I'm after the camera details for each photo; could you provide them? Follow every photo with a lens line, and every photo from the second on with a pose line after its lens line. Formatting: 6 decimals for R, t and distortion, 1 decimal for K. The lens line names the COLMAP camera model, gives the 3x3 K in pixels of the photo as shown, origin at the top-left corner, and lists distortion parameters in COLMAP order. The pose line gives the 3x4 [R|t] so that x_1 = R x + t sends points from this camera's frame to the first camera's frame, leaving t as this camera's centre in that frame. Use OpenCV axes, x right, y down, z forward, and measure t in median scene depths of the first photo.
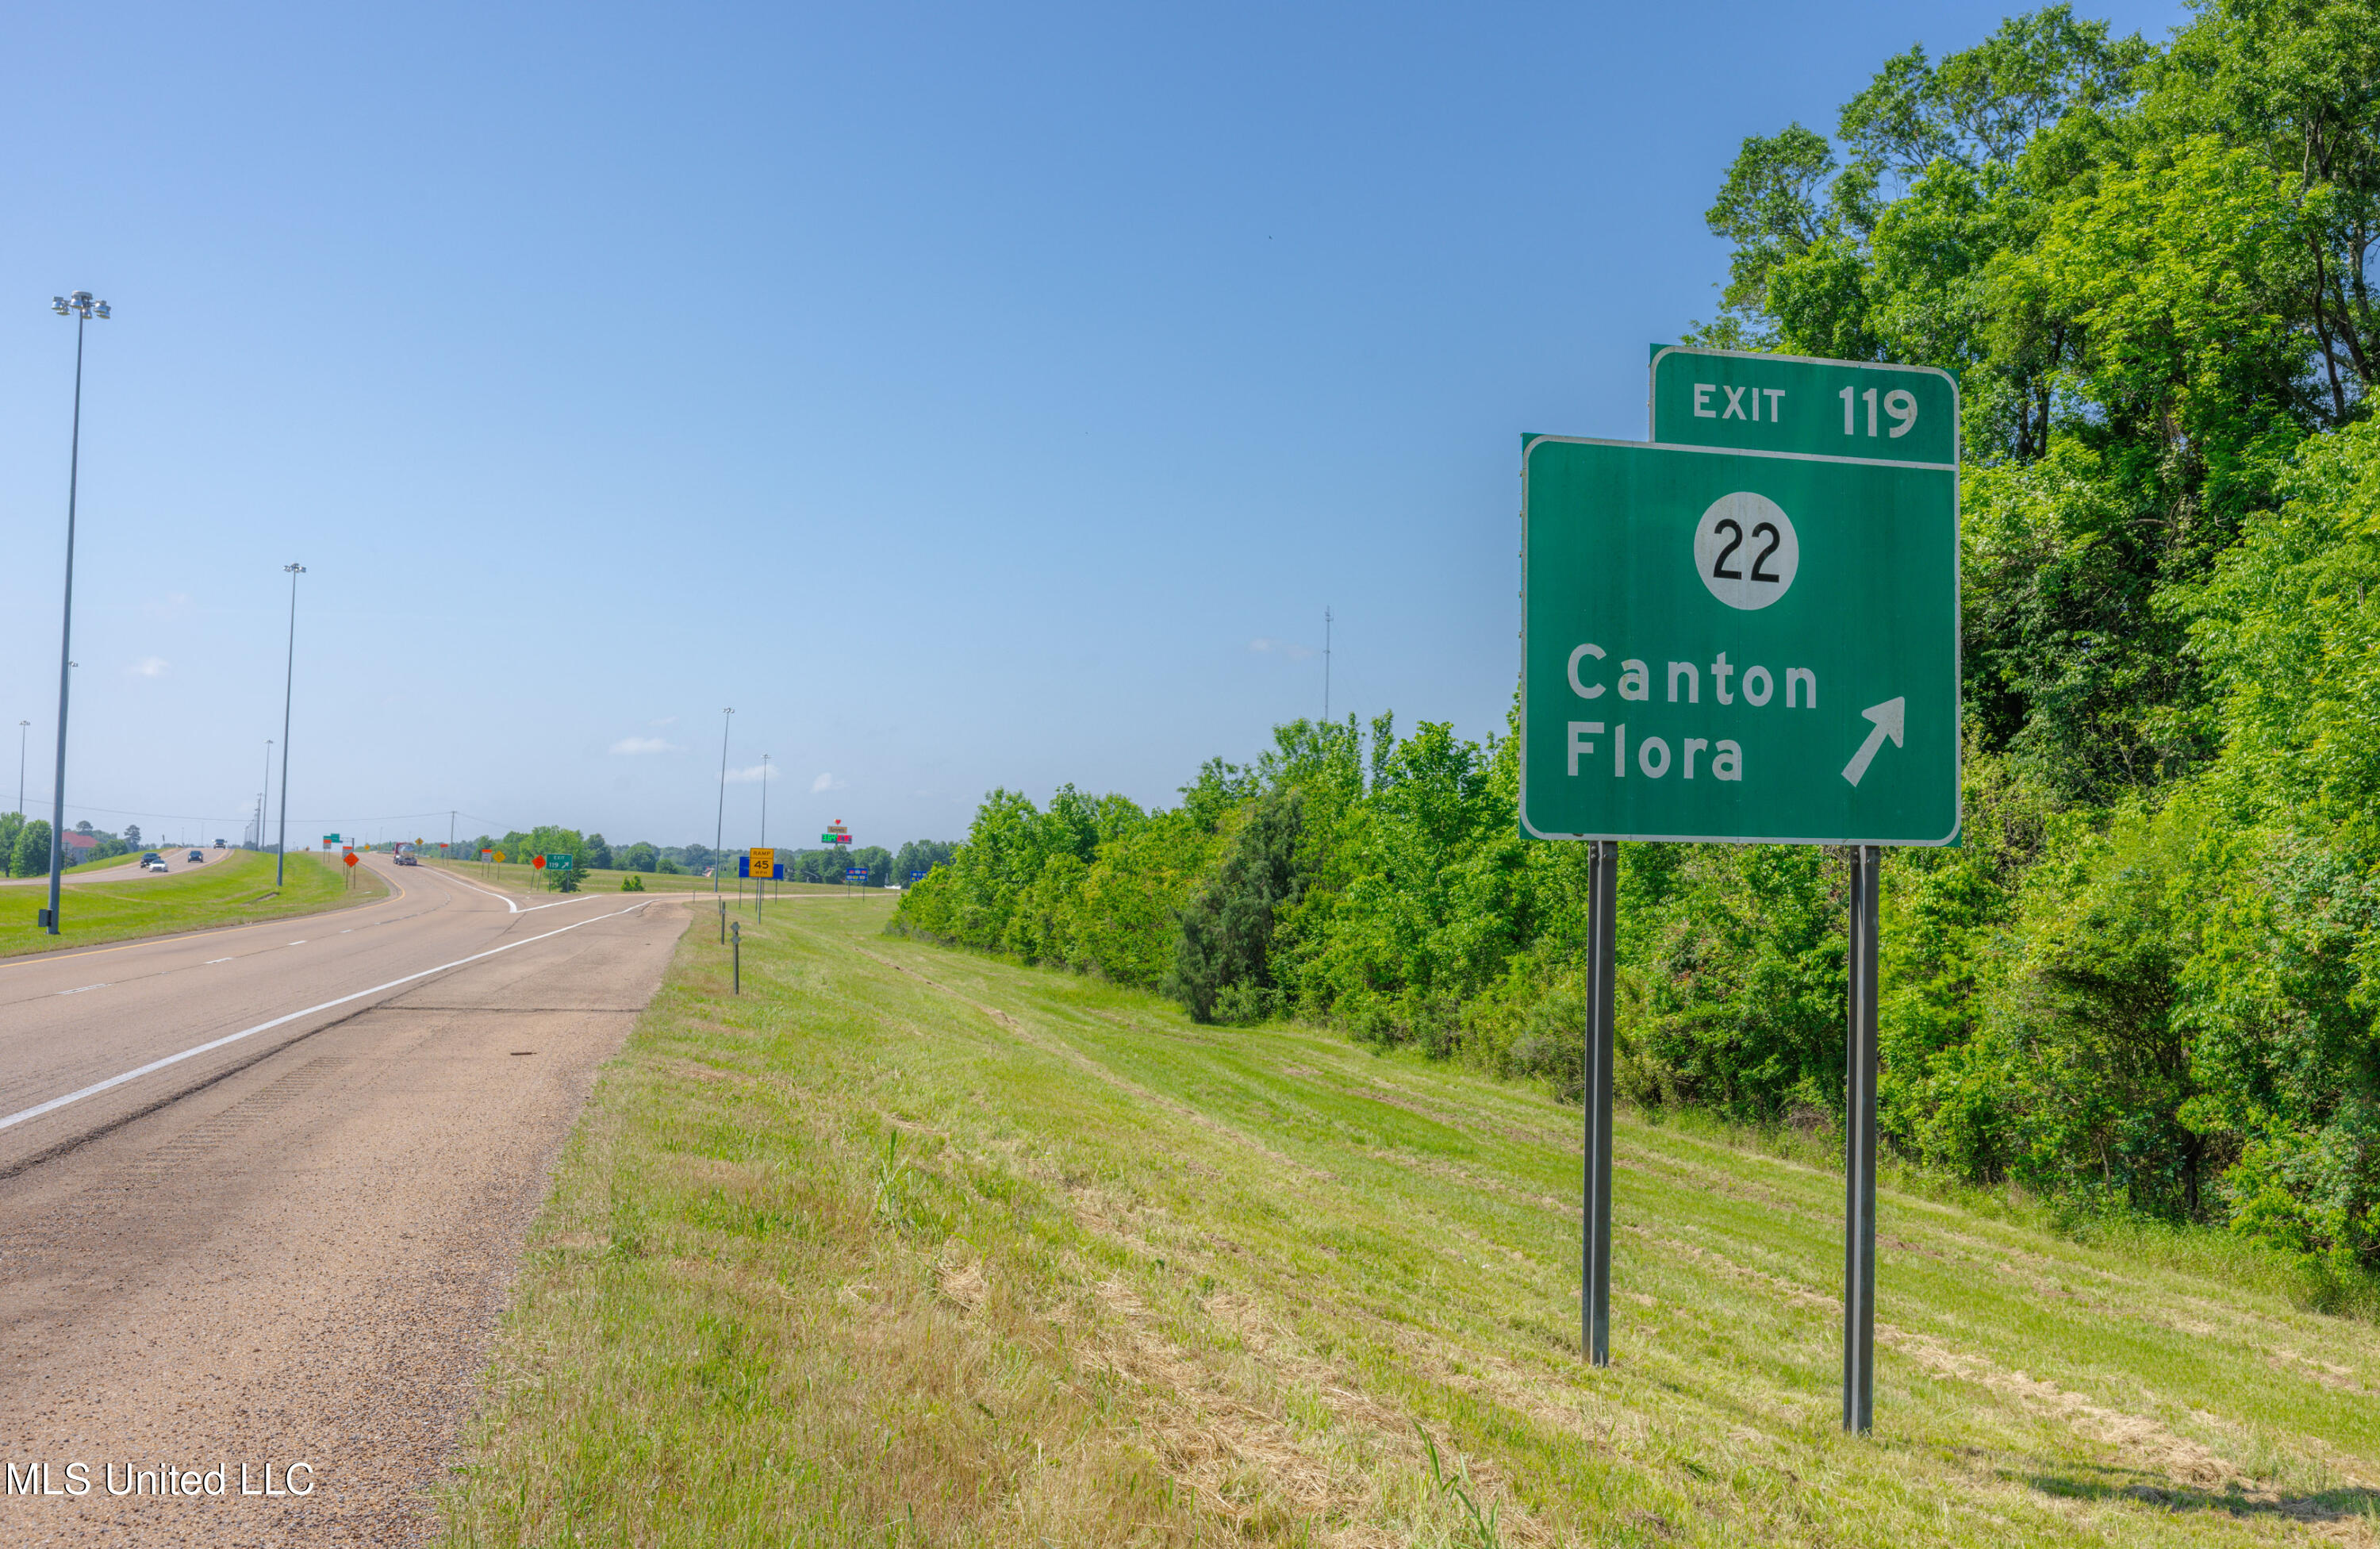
lens RADIAL K [[2507.3, 0, 1188.3], [0, 2507.3, 774.6], [0, 0, 1]] dist [0.017942, 0.005748]
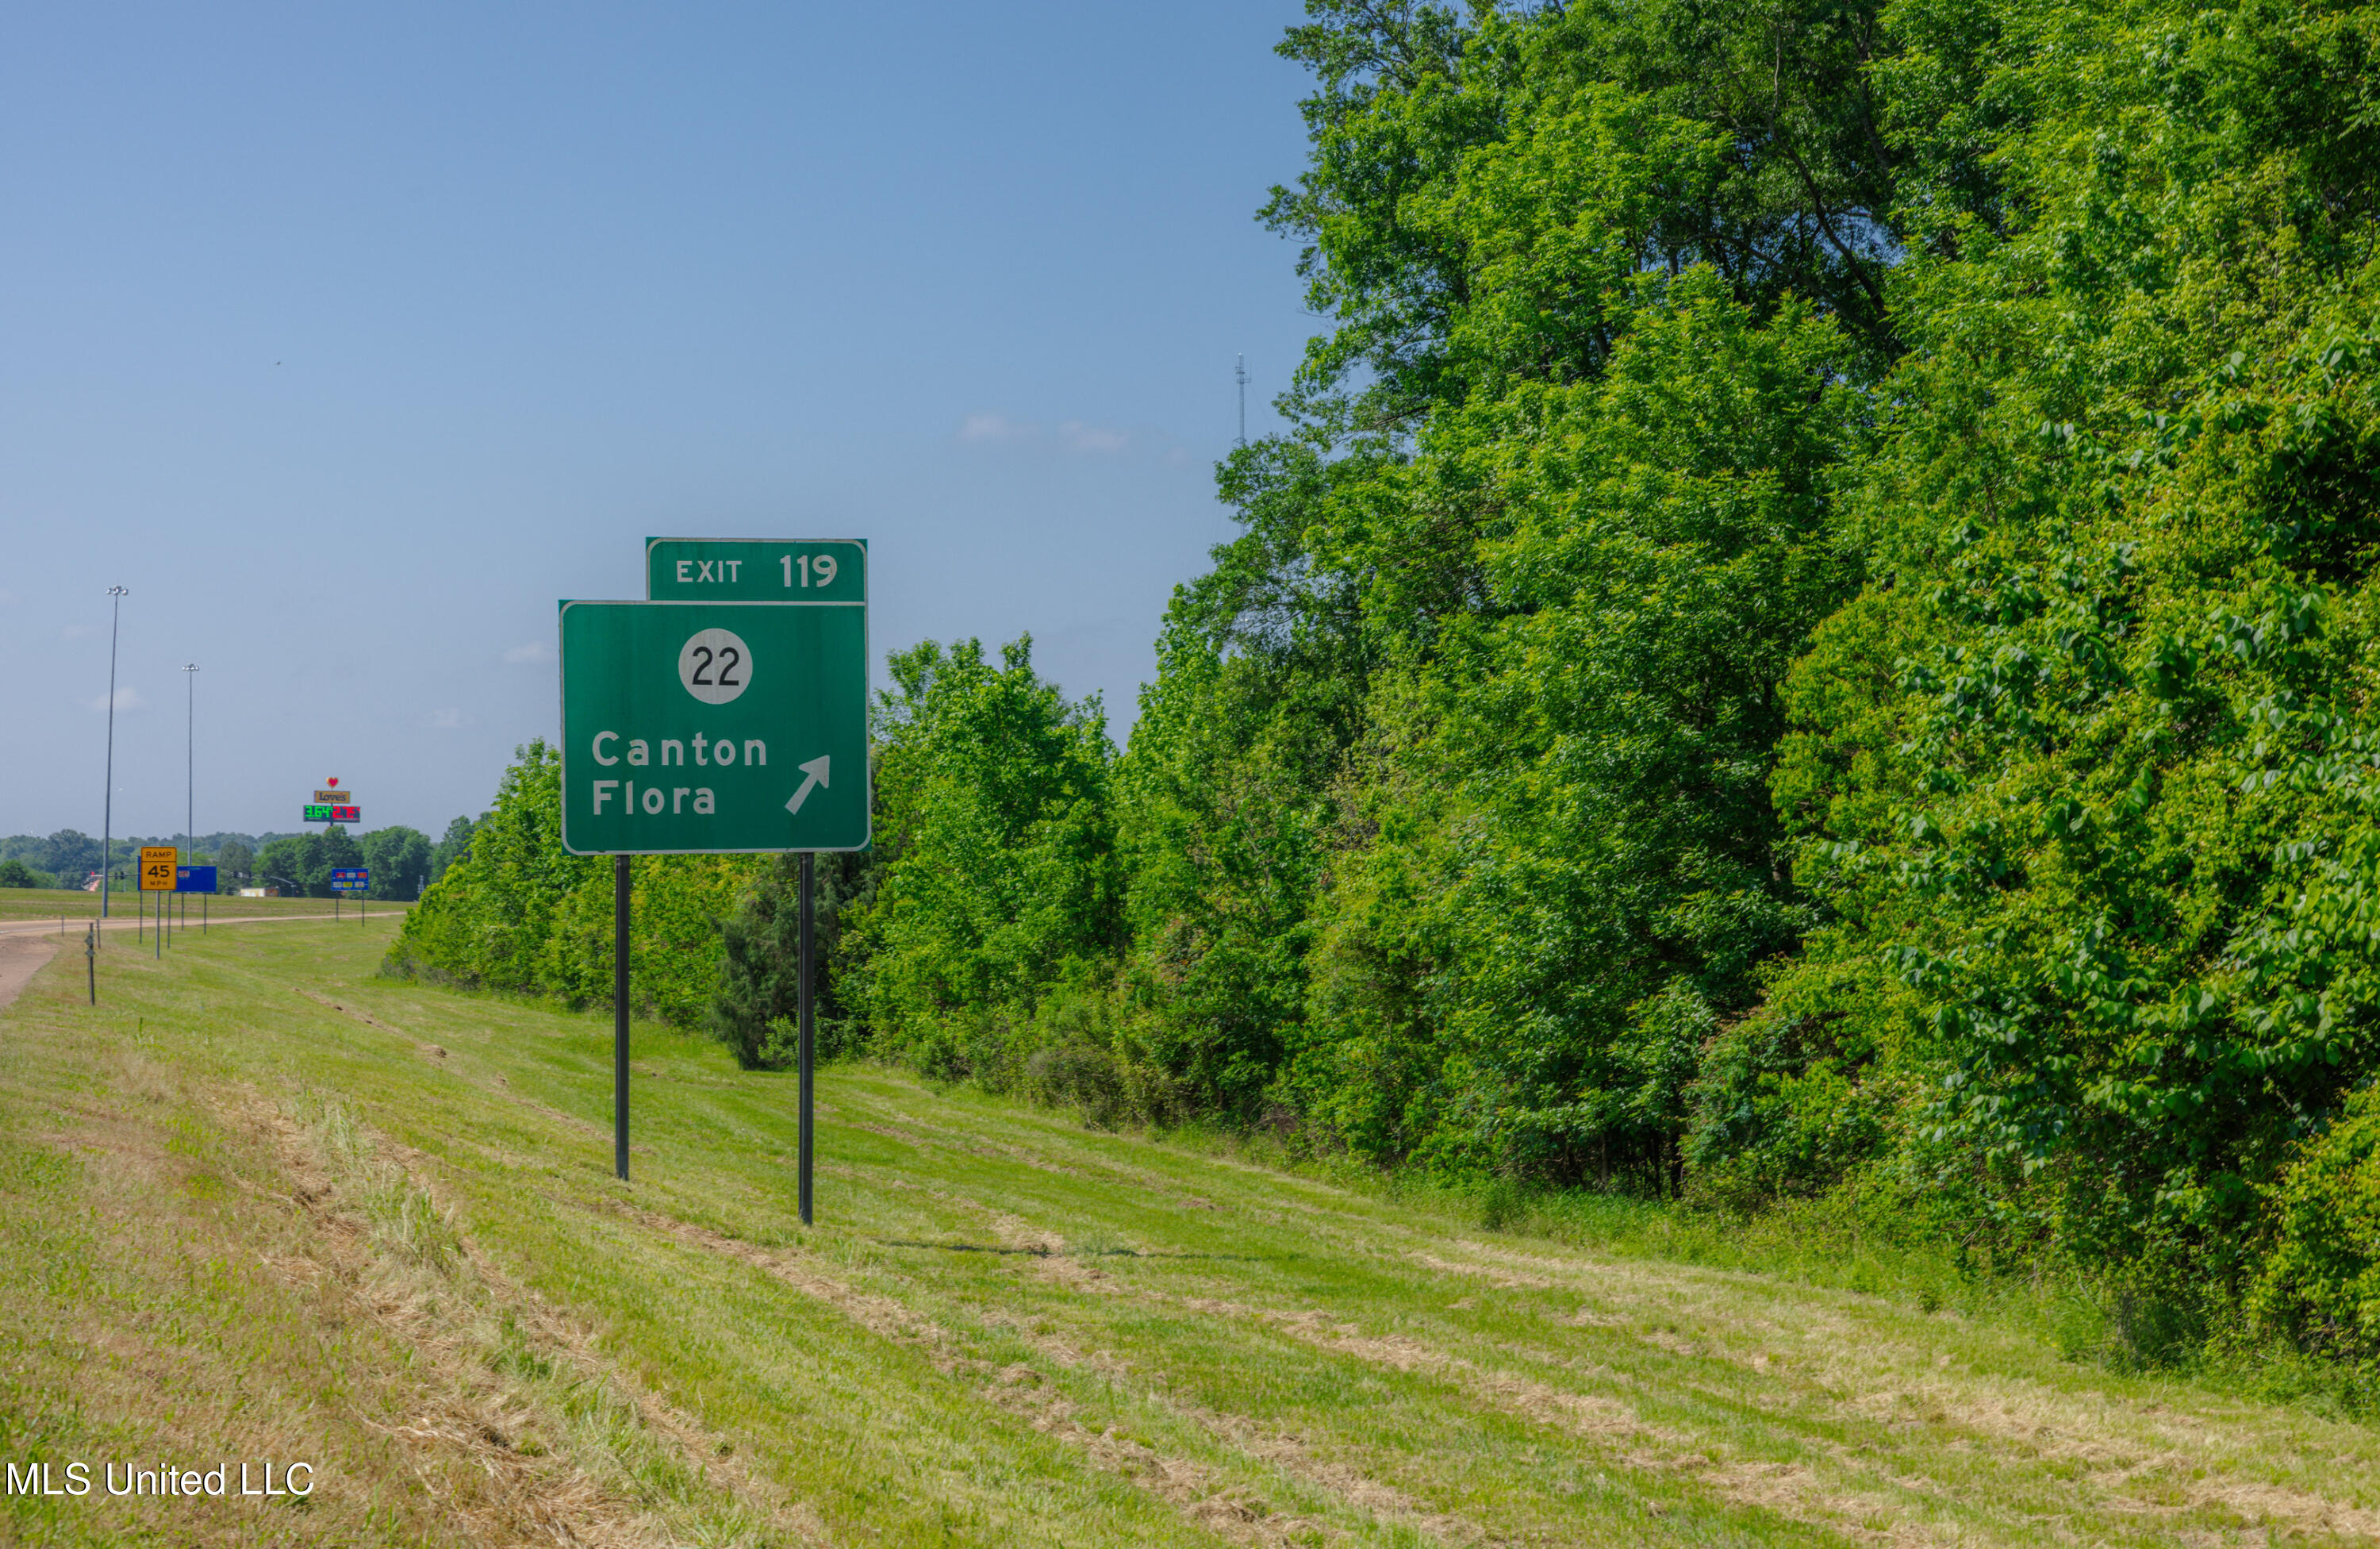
lens RADIAL K [[4791.1, 0, 1191.4], [0, 4791.1, 774.0], [0, 0, 1]] dist [0.093256, -0.145250]
pose [[0.998967, -0.028078, 0.035723, 0.400031], [0.027266, 0.999363, 0.023028, -0.080768], [-0.036347, -0.022030, 0.999096, -1.948505]]
